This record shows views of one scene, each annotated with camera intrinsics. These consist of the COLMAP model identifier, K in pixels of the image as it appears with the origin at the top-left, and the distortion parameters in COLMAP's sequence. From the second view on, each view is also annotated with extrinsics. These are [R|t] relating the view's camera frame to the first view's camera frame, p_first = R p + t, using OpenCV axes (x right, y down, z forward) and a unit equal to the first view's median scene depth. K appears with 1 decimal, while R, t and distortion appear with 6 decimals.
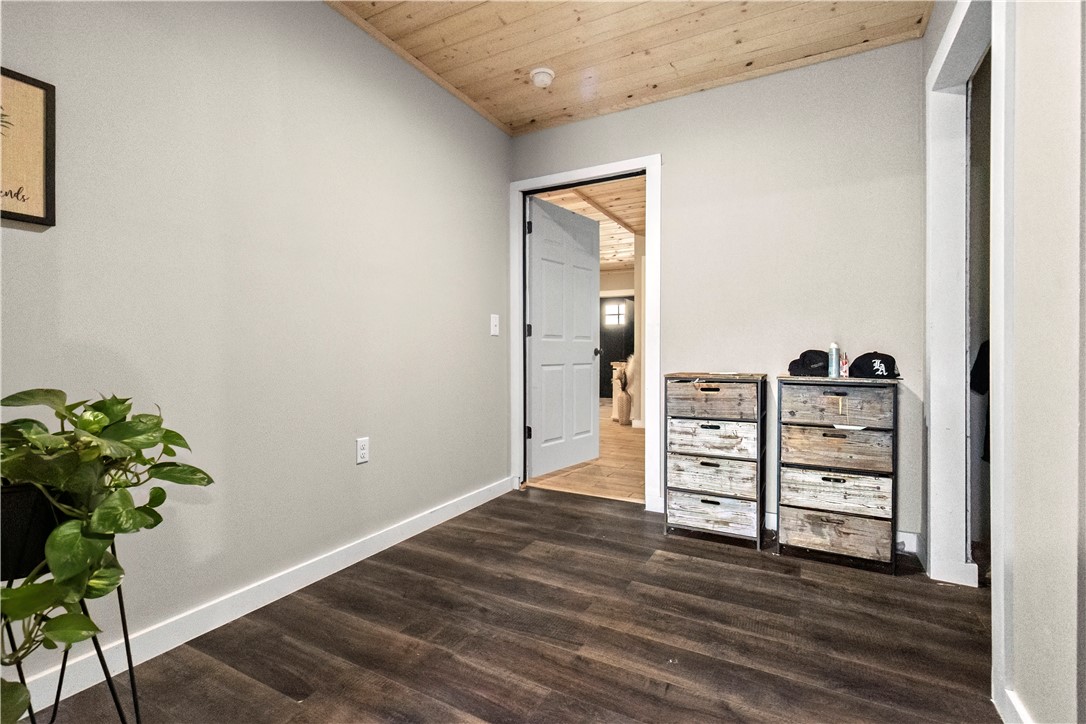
lens RADIAL K [[506.3, 0, 558.7], [0, 506.3, 338.0], [0, 0, 1]] dist [0.003081, -0.000174]
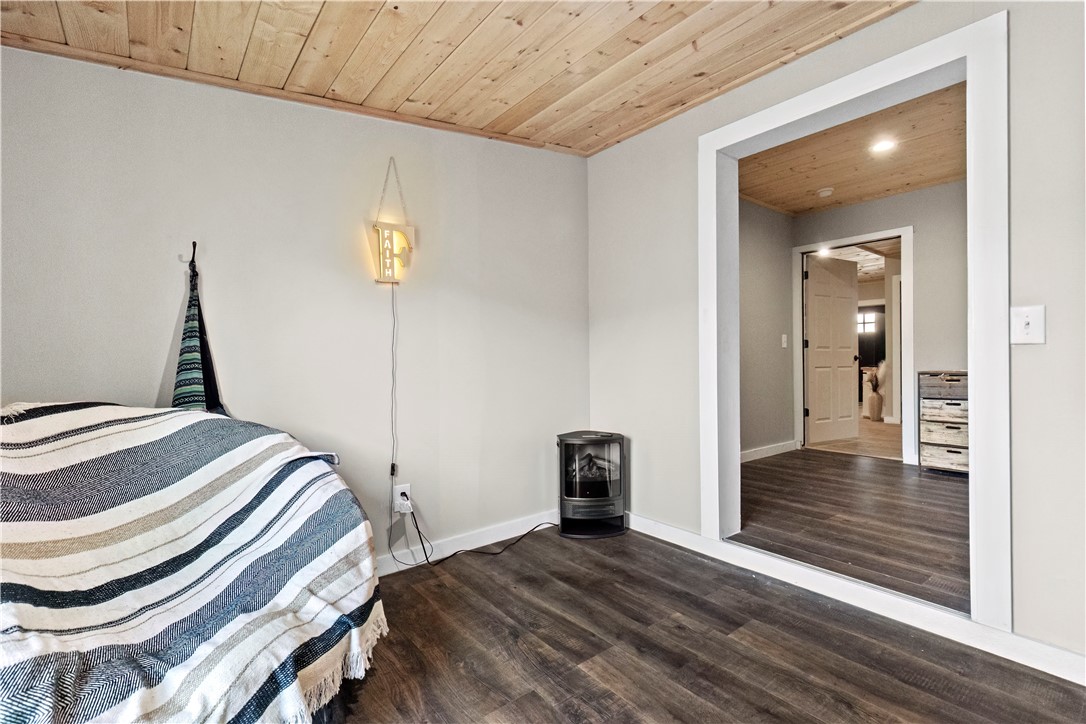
lens RADIAL K [[499.0, 0, 543.1], [0, 499.0, 357.8], [0, 0, 1]] dist [0.000452, 0.000106]
pose [[0.905247, -0.012427, -0.424704, -0.169982], [0.021957, 0.999605, 0.017553, -0.021641], [0.424318, -0.025215, 0.905162, -0.821900]]
